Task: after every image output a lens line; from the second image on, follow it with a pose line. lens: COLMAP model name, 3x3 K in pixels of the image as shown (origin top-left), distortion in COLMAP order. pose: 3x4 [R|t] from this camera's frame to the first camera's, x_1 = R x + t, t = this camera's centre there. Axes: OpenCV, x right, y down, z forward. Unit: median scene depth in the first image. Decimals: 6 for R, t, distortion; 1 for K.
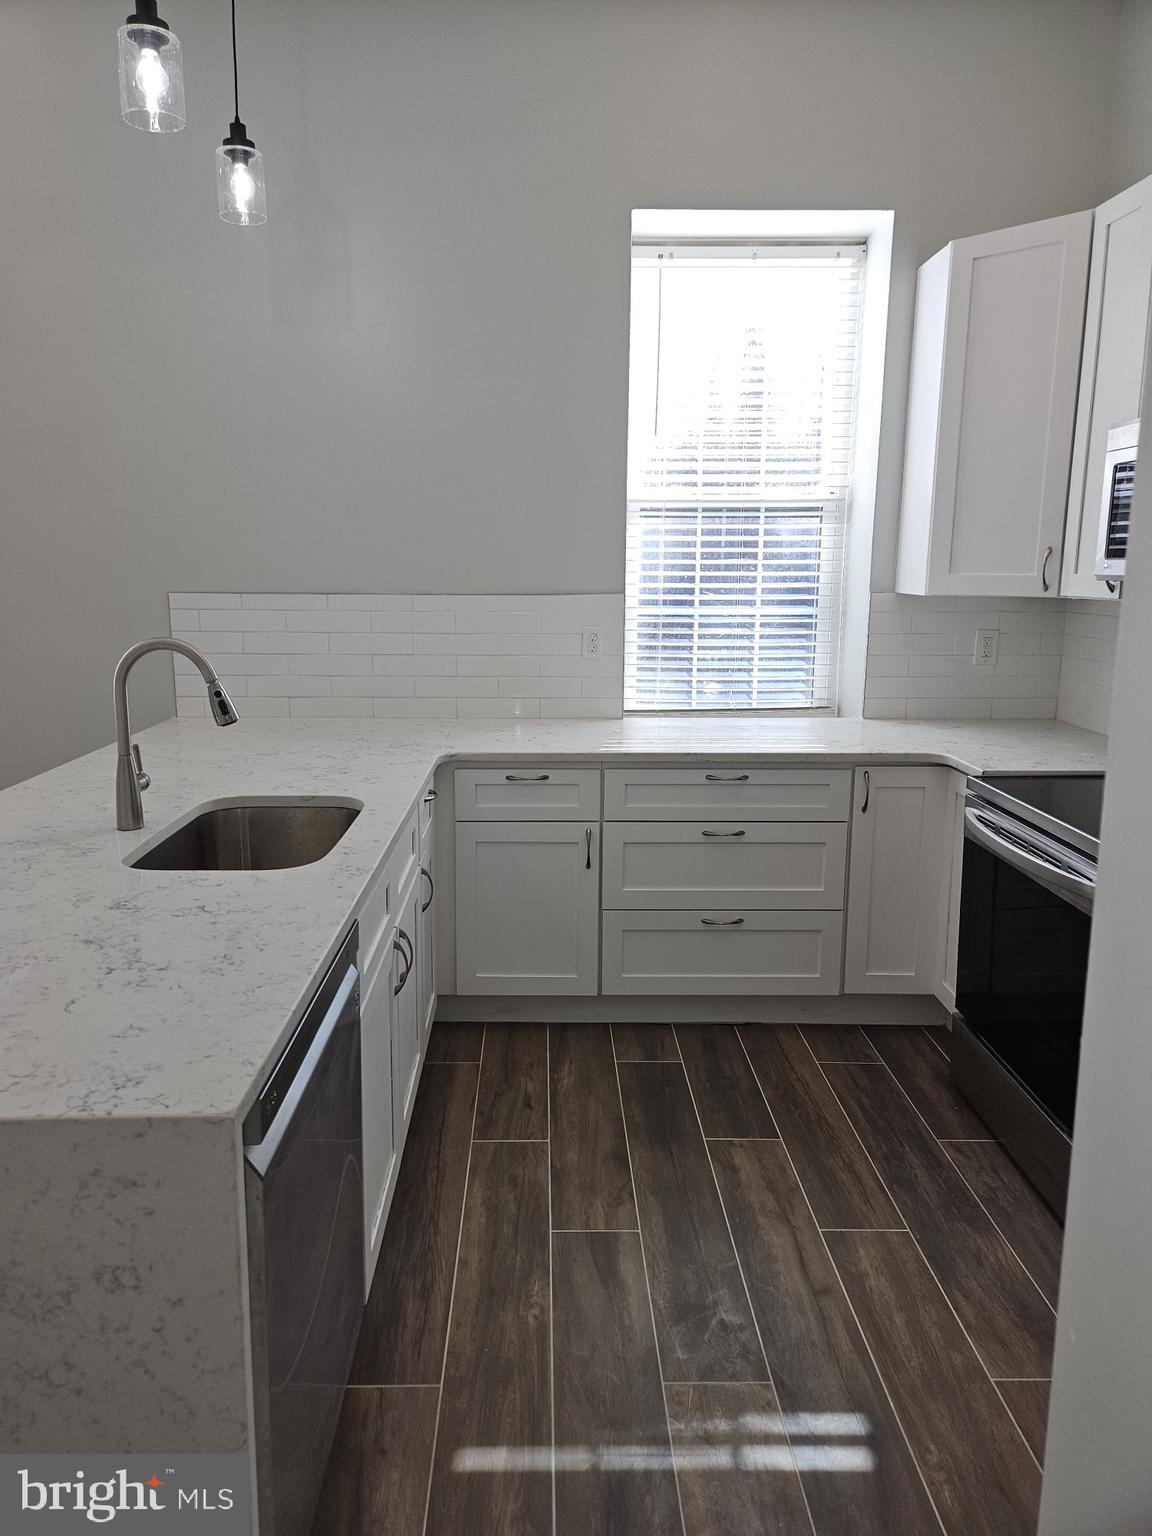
lens RADIAL K [[1013.4, 0, 559.2], [0, 1013.4, 759.1], [0, 0, 1]] dist [0.077289, -0.069326]
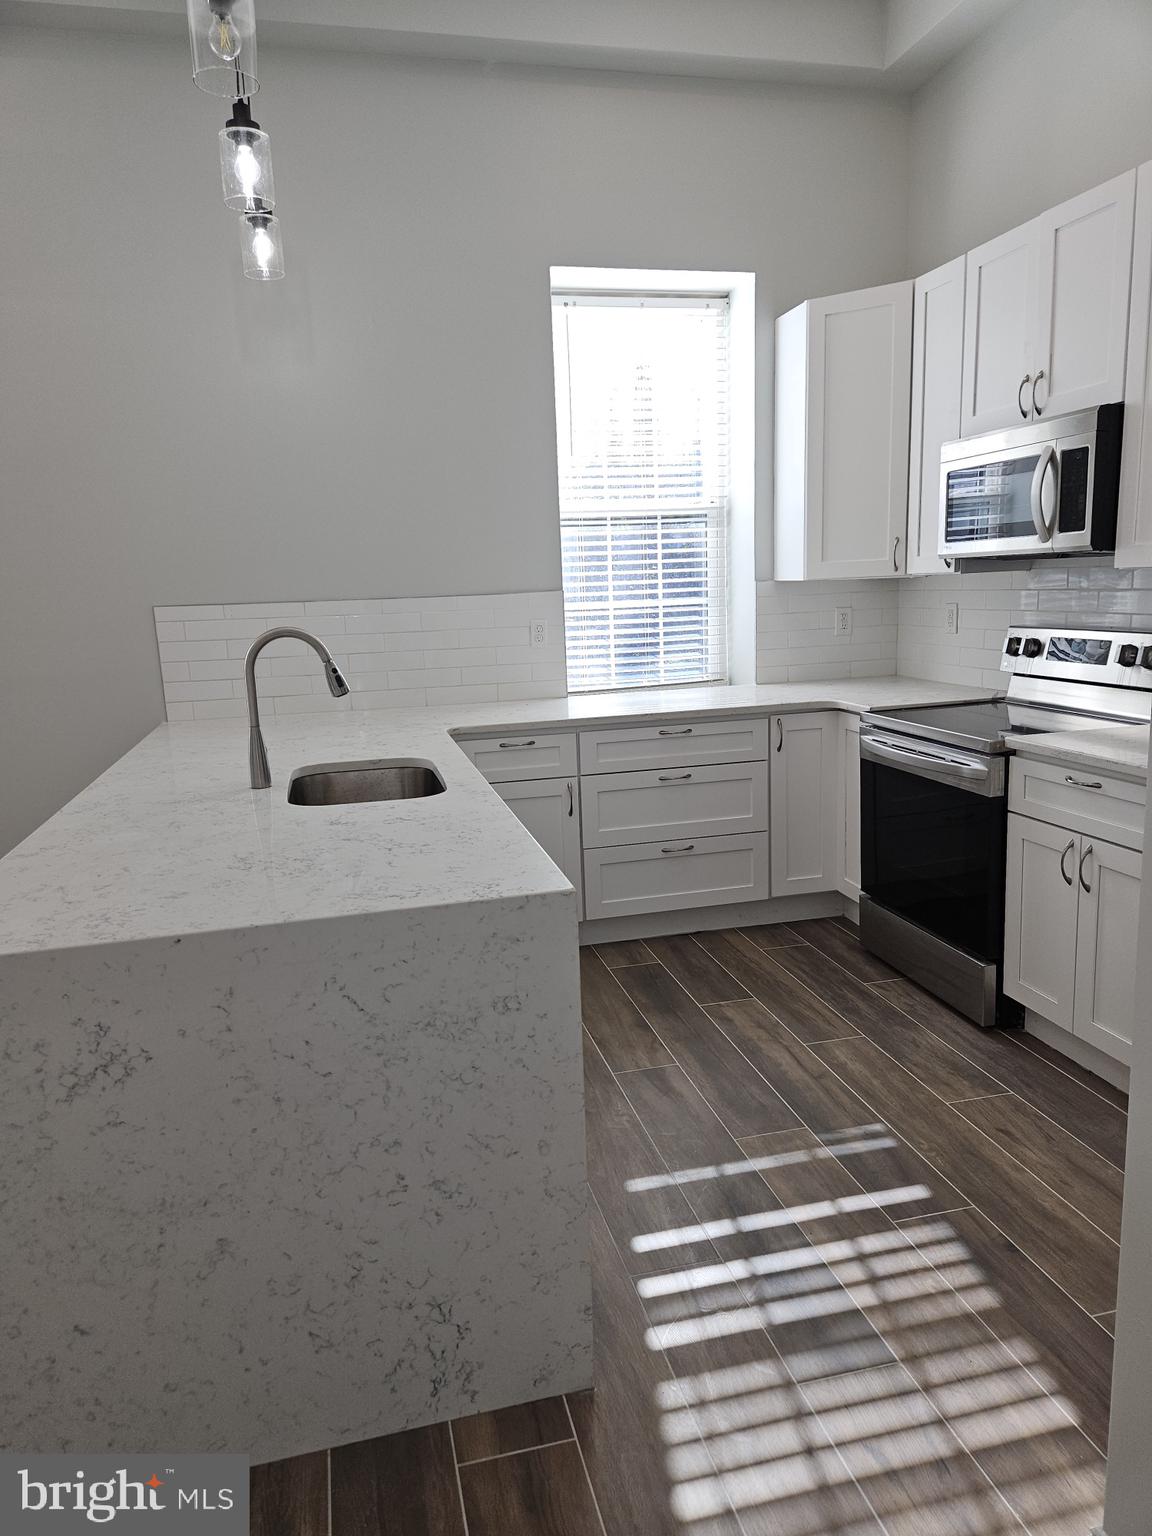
lens RADIAL K [[1015.3, 0, 573.2], [0, 1015.3, 792.5], [0, 0, 1]] dist [0.075719, -0.072522]
pose [[0.973758, -0.084907, 0.211153, -0.224630], [0.082865, 0.996389, 0.018515, 0.058549], [-0.211963, -0.000532, 0.977278, -0.187414]]
